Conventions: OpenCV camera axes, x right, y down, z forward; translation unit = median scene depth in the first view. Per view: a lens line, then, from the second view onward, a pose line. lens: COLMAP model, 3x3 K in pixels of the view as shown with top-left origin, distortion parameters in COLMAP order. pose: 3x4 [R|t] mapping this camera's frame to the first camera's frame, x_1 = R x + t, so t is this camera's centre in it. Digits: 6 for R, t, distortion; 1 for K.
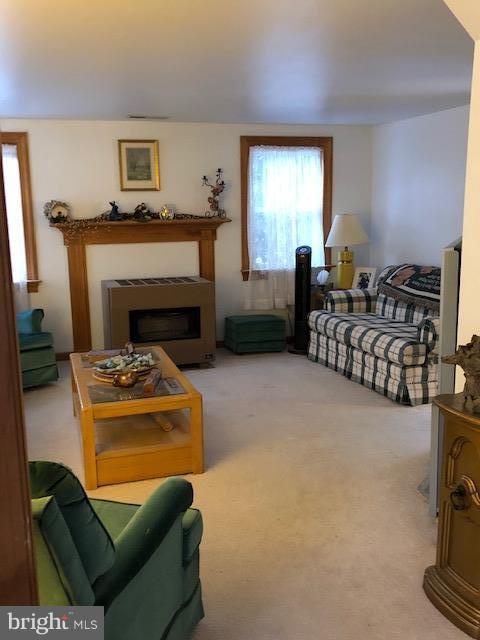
lens RADIAL K [[641.9, 0, 238.6], [0, 641.9, 324.4], [0, 0, 1]] dist [0.034642, 0.000000]
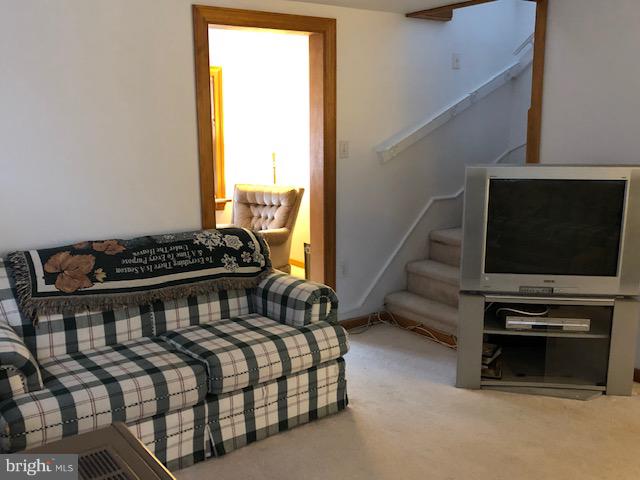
lens RADIAL K [[641.9, 0, 325.7], [0, 641.9, 254.8], [0, 0, 1]] dist [0.034642, 0.000000]
pose [[-0.311550, -0.176821, 0.933633, -0.163657], [0.192247, 0.950487, 0.244165, -0.094327], [-0.930579, 0.255557, -0.262130, 0.504137]]
